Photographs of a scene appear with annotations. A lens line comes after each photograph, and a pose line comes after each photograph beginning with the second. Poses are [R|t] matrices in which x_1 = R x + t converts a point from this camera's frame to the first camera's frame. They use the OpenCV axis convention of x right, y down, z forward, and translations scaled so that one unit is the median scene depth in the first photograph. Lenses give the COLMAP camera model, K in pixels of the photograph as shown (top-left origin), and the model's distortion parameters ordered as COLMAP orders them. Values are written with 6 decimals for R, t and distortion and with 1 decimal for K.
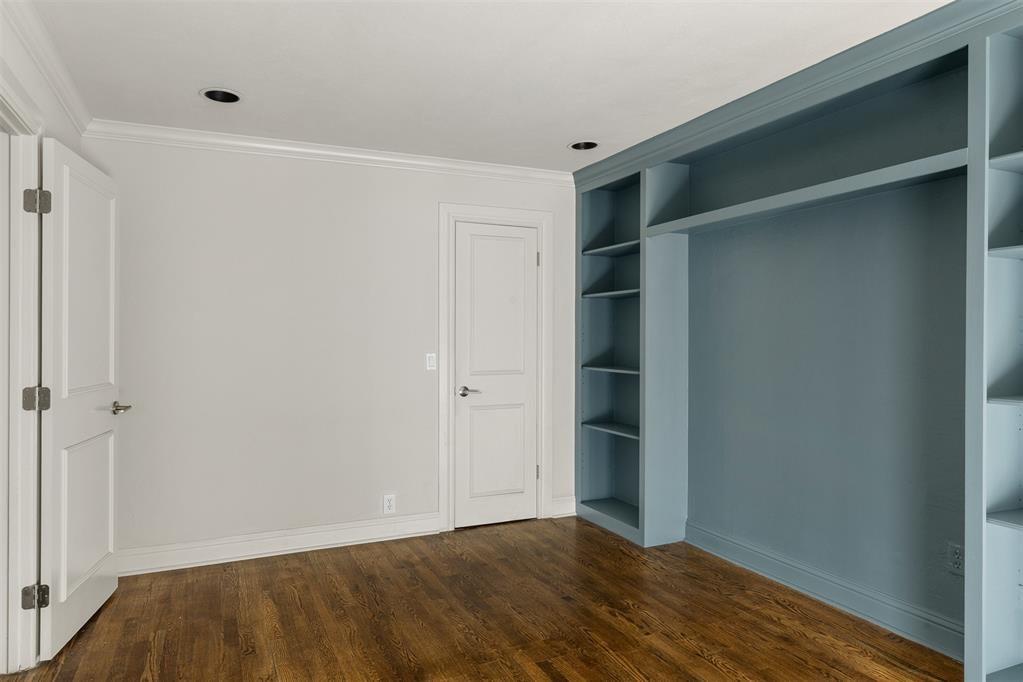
lens RADIAL K [[615.2, 0, 511.5], [0, 615.2, 341.0], [0, 0, 1]] dist [-0.000245, -0.000307]
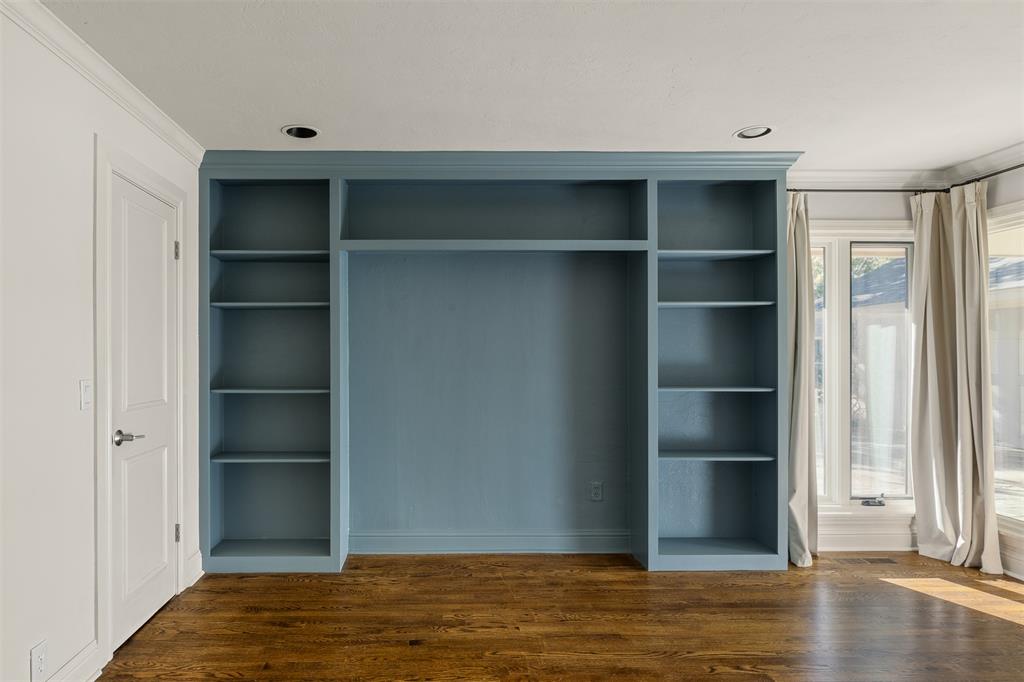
lens RADIAL K [[526.9, 0, 509.6], [0, 526.9, 351.6], [0, 0, 1]] dist [-0.015525, -0.000127]
pose [[0.440121, -0.002006, 0.897936, -0.416974], [0.010436, 0.999941, -0.002882, -0.003117], [-0.897878, 0.010639, 0.440116, 0.414899]]
